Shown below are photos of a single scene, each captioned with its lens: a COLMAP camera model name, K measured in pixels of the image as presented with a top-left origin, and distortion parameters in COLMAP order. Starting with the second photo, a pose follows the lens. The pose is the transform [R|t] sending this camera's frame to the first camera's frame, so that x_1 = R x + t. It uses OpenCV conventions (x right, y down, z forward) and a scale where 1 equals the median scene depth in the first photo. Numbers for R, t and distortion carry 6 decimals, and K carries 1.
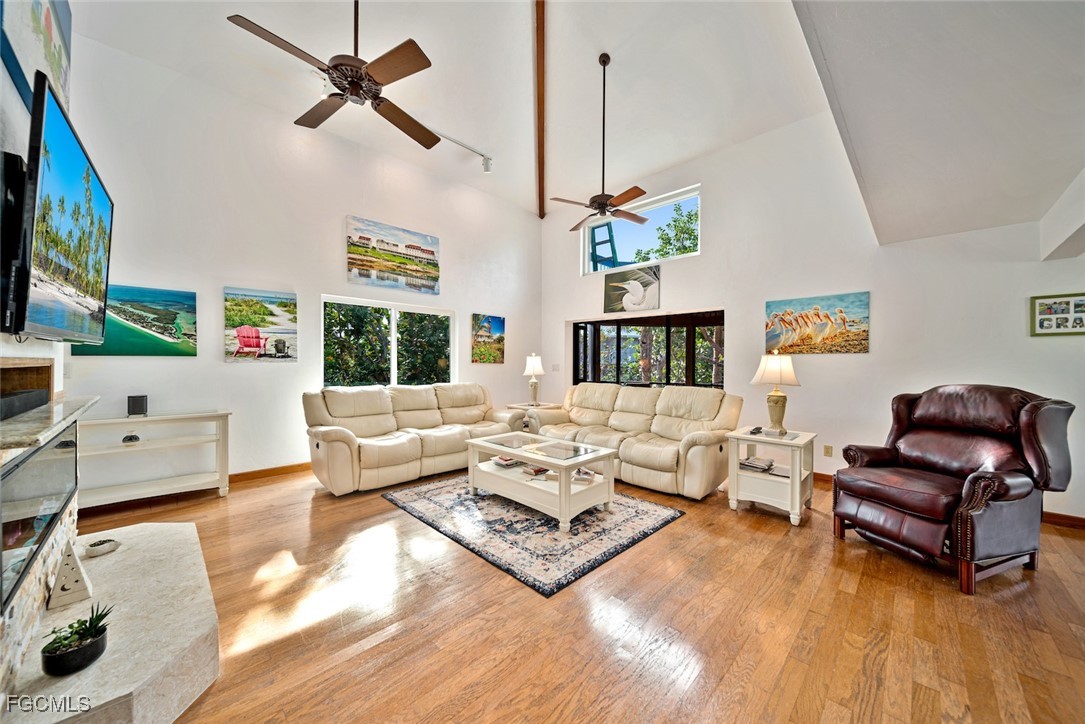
lens RADIAL K [[382.9, 0, 548.5], [0, 382.9, 363.4], [0, 0, 1]] dist [-0.000942, -0.001024]
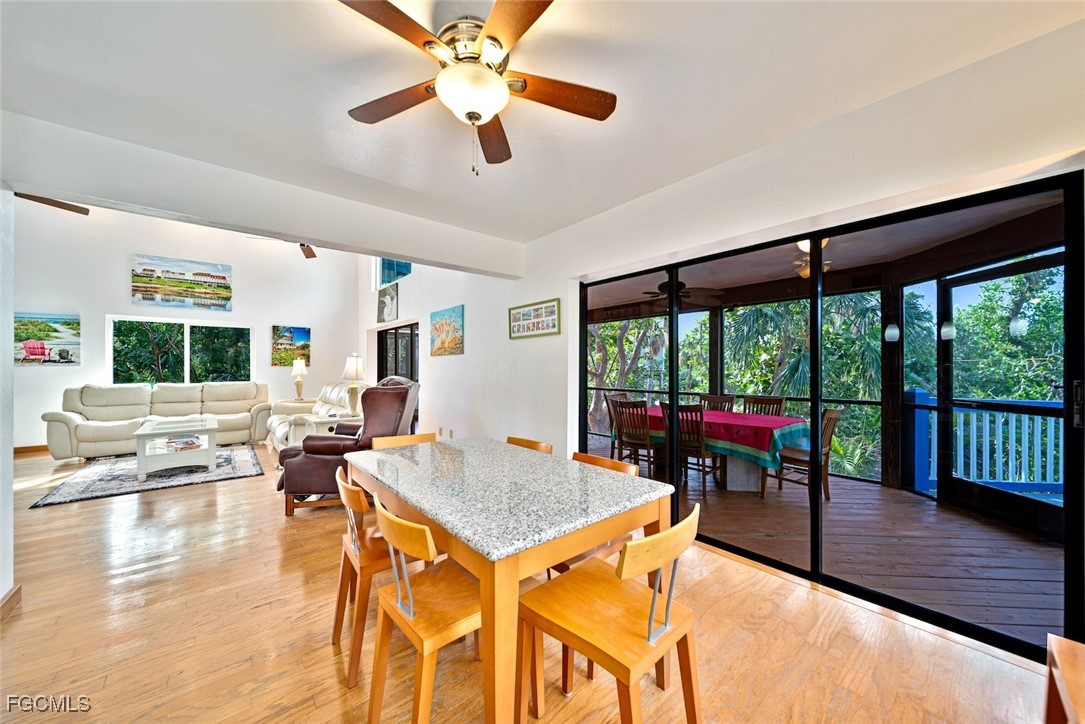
lens RADIAL K [[382.9, 0, 547.1], [0, 382.9, 367.7], [0, 0, 1]] dist [-0.000942, -0.001024]
pose [[0.996103, -0.008962, -0.087746, 1.119036], [0.008848, 0.999959, -0.001687, 0.019680], [0.087758, 0.000904, 0.996141, -0.194638]]
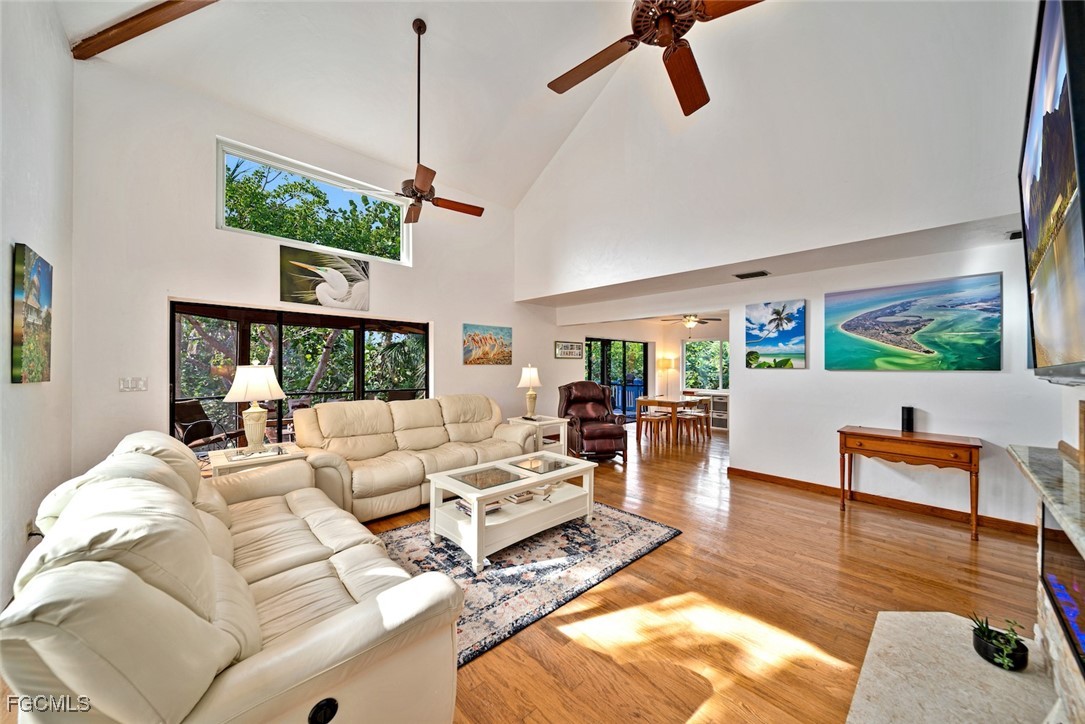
lens RADIAL K [[382.9, 0, 546.8], [0, 382.9, 359.2], [0, 0, 1]] dist [-0.000942, -0.001024]
pose [[0.036593, 0.010402, 0.999276, -0.758165], [-0.004857, 0.999936, -0.010231, -0.031491], [-0.999318, -0.004479, 0.036642, 0.721609]]
